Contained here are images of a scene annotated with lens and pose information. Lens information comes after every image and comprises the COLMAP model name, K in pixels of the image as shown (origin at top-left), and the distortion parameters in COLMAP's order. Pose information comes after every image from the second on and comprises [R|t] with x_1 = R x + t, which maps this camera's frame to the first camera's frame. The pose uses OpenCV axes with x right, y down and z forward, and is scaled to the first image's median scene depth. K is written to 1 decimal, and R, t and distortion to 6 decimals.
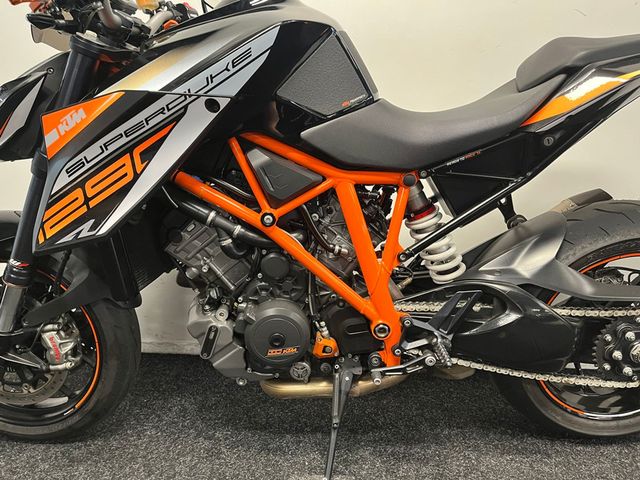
lens RADIAL K [[491.7, 0, 320.2], [0, 491.7, 226.8], [0, 0, 1]] dist [0.025650, -0.001945]
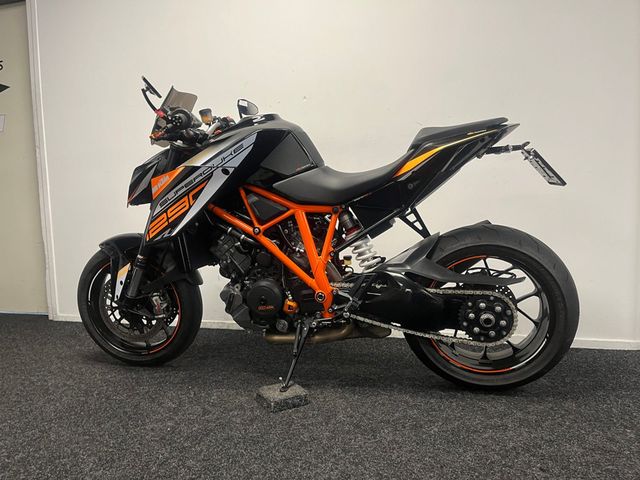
lens RADIAL K [[491.7, 0, 320.2], [0, 491.7, 226.8], [0, 0, 1]] dist [0.025650, -0.001945]
pose [[0.968014, -0.003206, -0.250877, 0.574215], [-0.032120, 0.990107, -0.136588, 0.209629], [0.248833, 0.140277, 0.958334, -0.701308]]
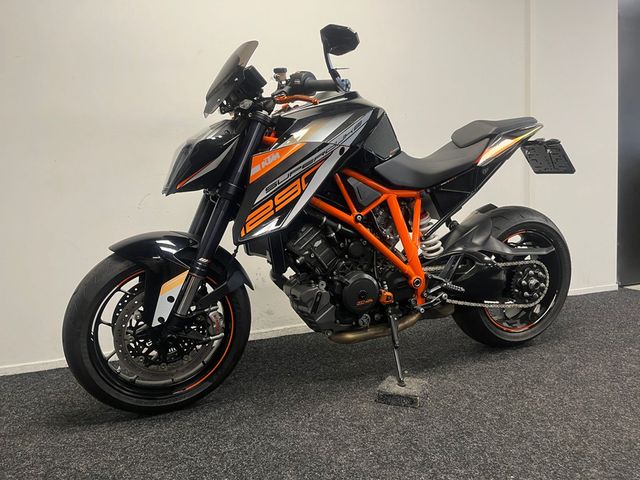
lens RADIAL K [[491.7, 0, 320.2], [0, 491.7, 226.8], [0, 0, 1]] dist [0.025650, -0.001945]
pose [[0.926633, -0.051750, 0.372388, -0.832681], [0.104757, 0.986795, -0.123541, 0.202078], [-0.361077, 0.153488, 0.919818, -0.485040]]
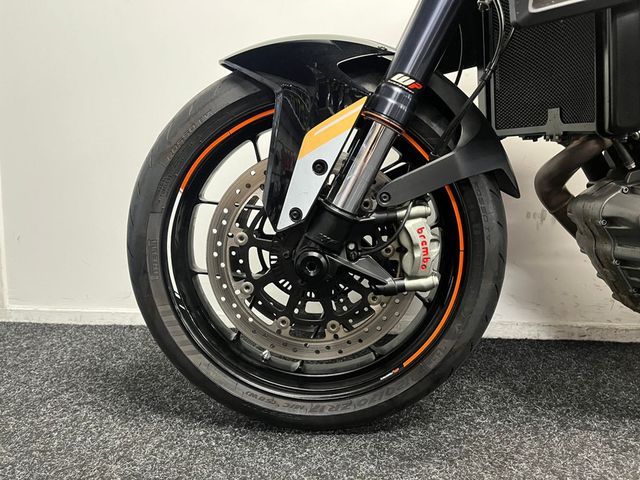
lens RADIAL K [[491.7, 0, 320.2], [0, 491.7, 226.8], [0, 0, 1]] dist [0.025650, -0.001945]
pose [[0.998256, 0.027206, -0.052388, -0.675184], [-0.036466, 0.982092, -0.184842, 0.374521], [0.046421, 0.186430, 0.981371, 0.452399]]
